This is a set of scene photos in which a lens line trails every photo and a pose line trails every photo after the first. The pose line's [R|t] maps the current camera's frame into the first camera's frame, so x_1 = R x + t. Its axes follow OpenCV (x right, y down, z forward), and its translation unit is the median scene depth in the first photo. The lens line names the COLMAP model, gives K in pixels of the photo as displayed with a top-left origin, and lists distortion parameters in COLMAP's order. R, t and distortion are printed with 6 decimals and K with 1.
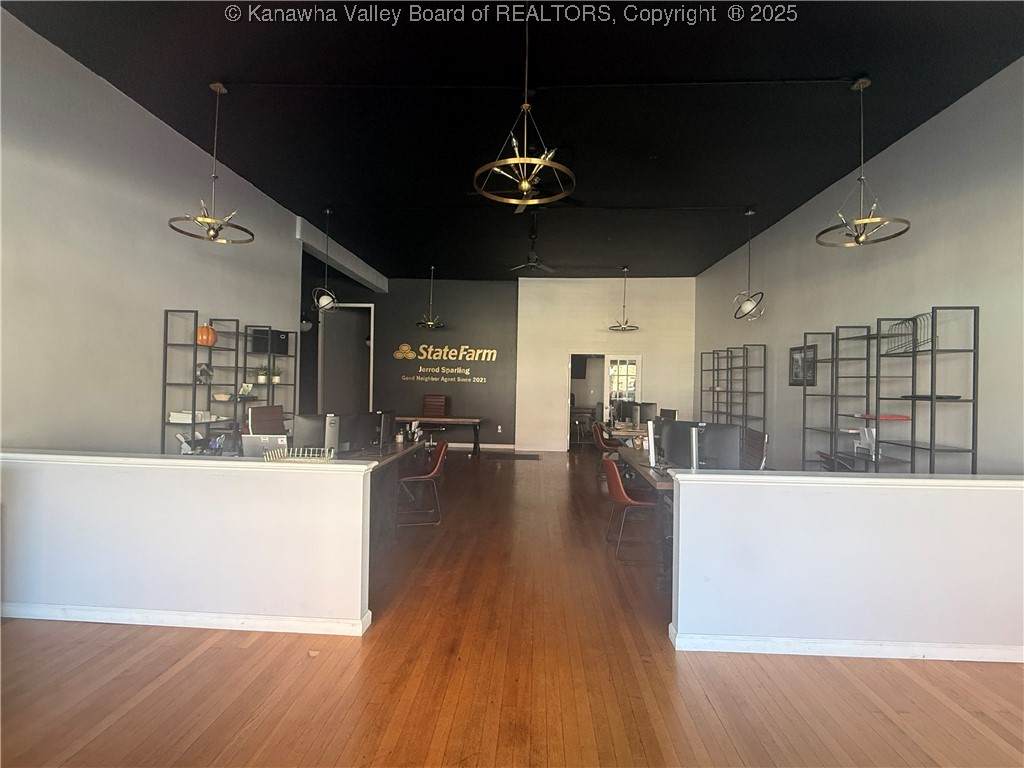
lens RADIAL K [[484.2, 0, 517.7], [0, 484.2, 378.6], [0, 0, 1]] dist [0.022243, -0.000080]
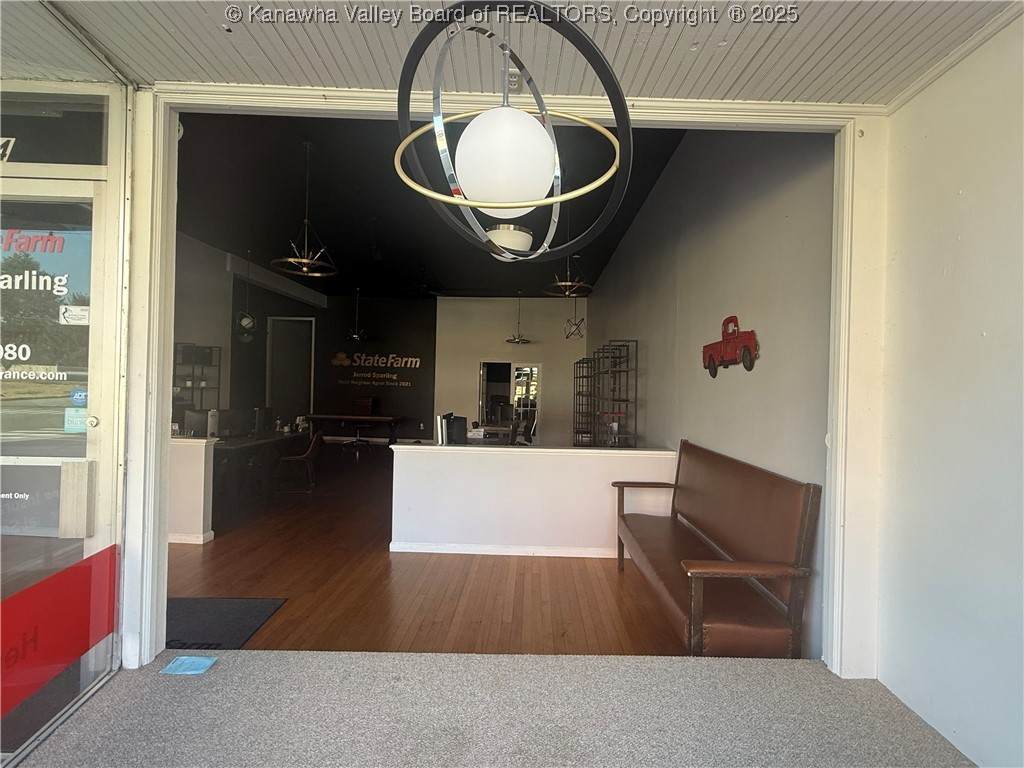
lens RADIAL K [[484.2, 0, 507.9], [0, 484.2, 384.6], [0, 0, 1]] dist [0.022243, -0.000080]
pose [[0.999884, 0.006459, -0.013829, 0.182950], [-0.006351, 0.999949, 0.007829, -0.006317], [0.013879, -0.007740, 0.999874, -0.156364]]
